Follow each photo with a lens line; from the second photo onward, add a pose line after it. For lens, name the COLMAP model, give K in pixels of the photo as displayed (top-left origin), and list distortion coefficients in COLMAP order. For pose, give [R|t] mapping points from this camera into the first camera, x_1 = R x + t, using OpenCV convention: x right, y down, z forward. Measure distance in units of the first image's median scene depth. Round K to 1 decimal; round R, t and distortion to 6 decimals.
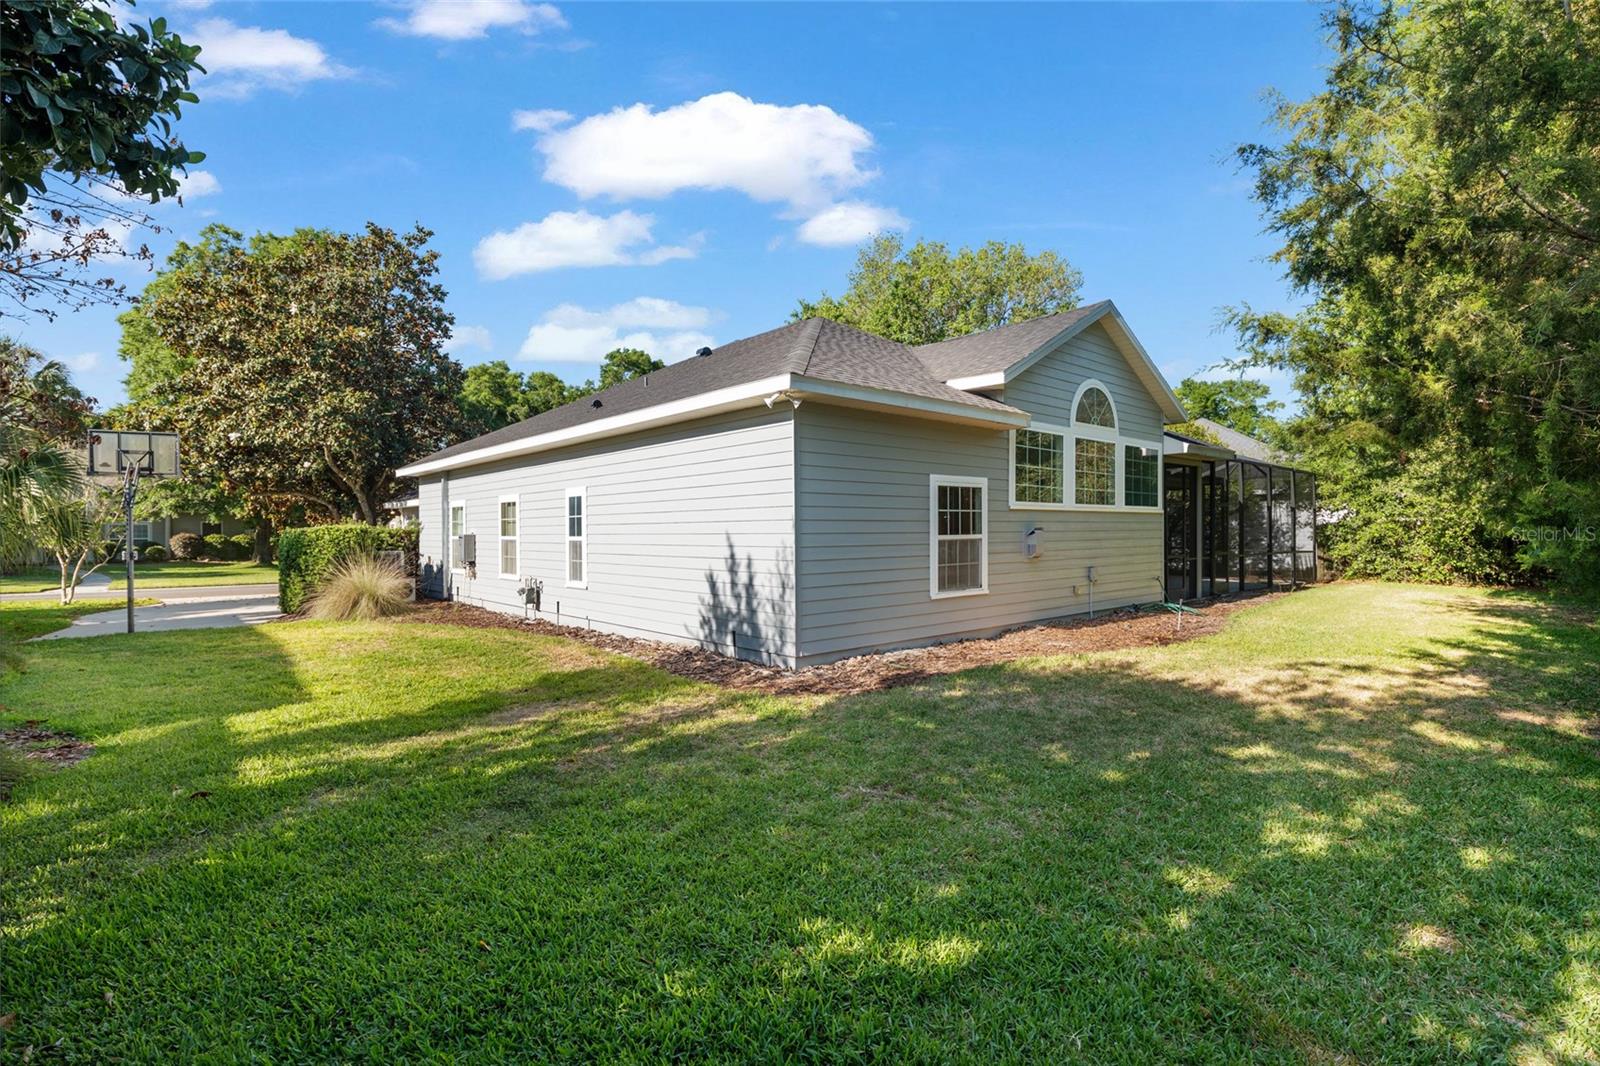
lens RADIAL K [[744.3, 0, 794.5], [0, 744.3, 526.4], [0, 0, 1]] dist [-0.002915, 0.000622]
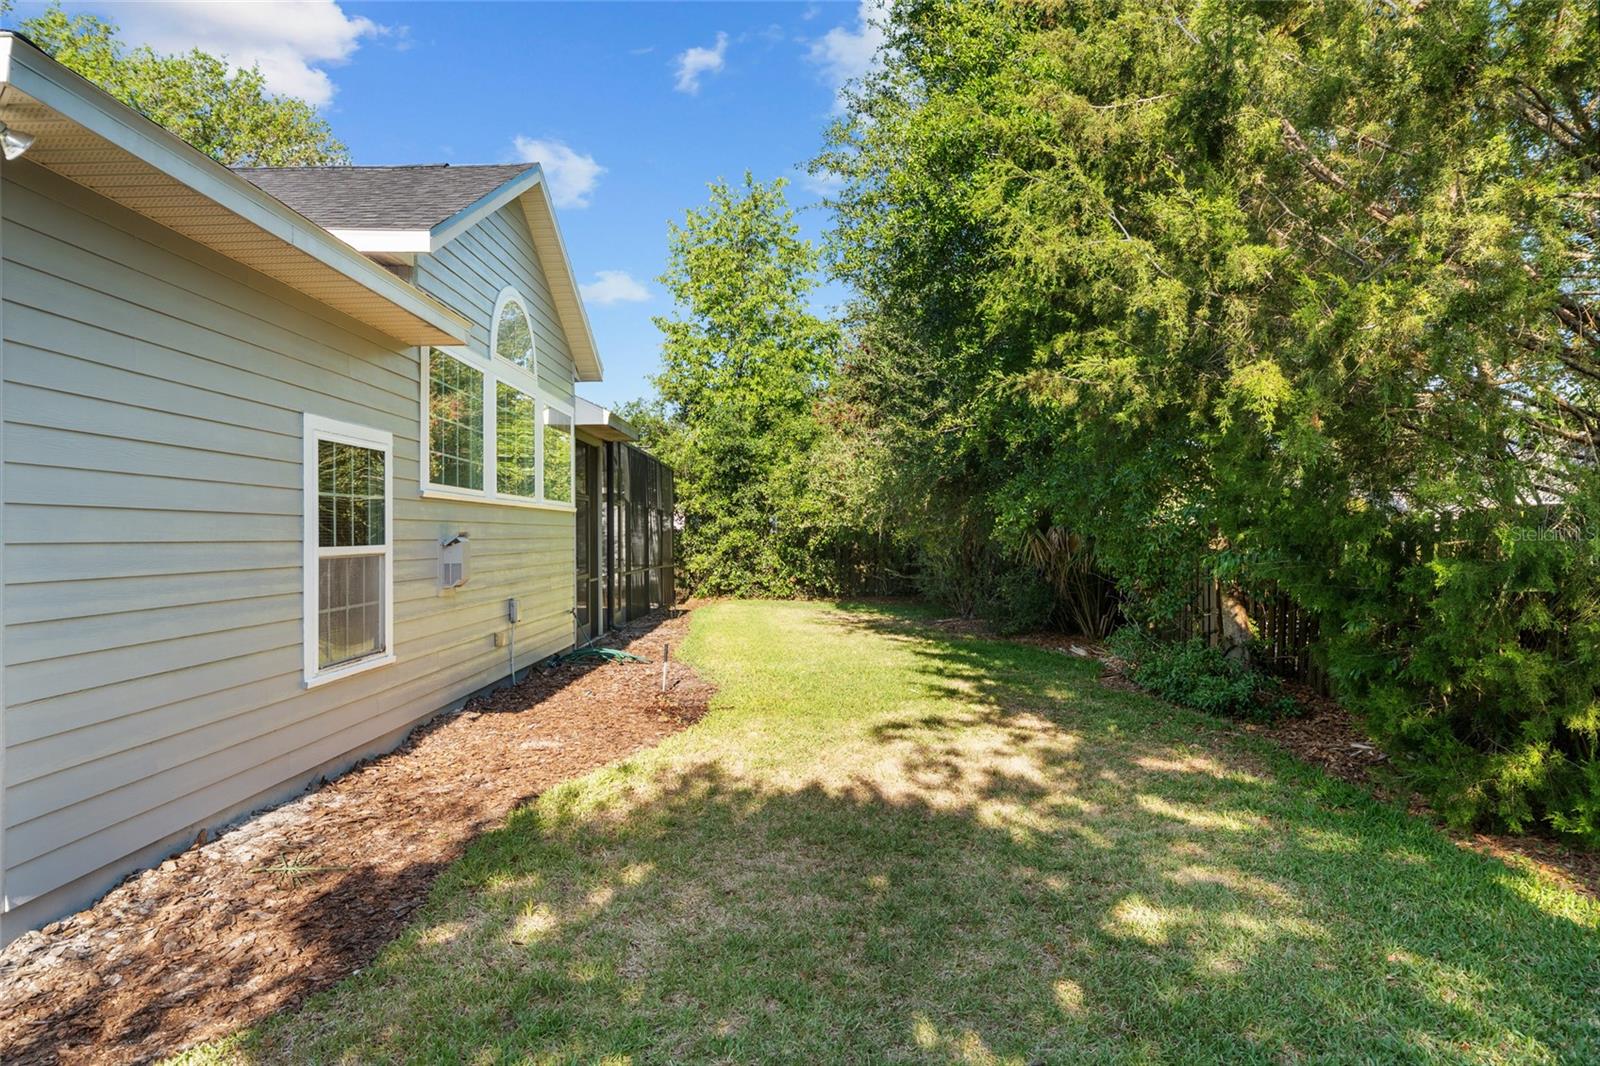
lens RADIAL K [[1013.3, 0, 798.0], [0, 1013.3, 535.2], [0, 0, 1]] dist [-0.010347, -0.003512]
pose [[0.659255, 0.004070, 0.751908, -0.040204], [-0.004818, 0.999988, -0.001188, 0.001882], [-0.751904, -0.002840, 0.659266, 0.180113]]
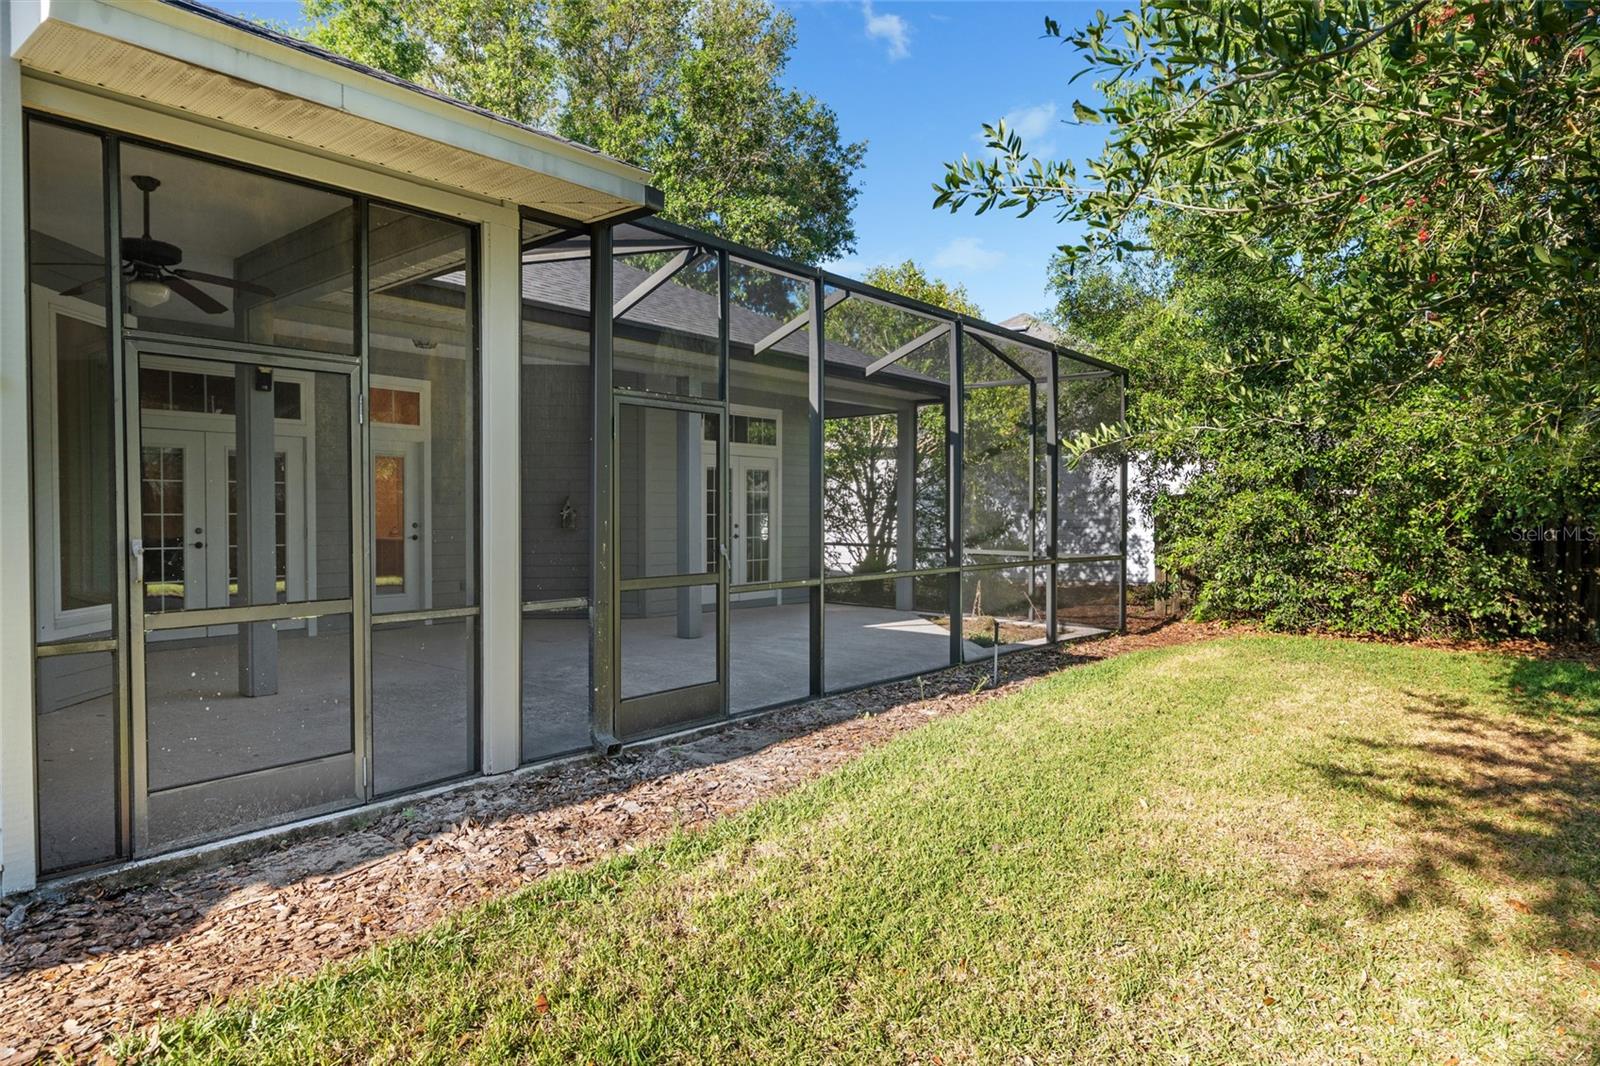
lens RADIAL K [[944.5, 0, 800.3], [0, 944.5, 534.0], [0, 0, 1]] dist [-0.003550, -0.000770]
pose [[0.989357, 0.004557, 0.145438, 0.463325], [-0.009149, 0.999480, 0.030923, 0.006369], [-0.145221, -0.031925, 0.988884, 0.525878]]
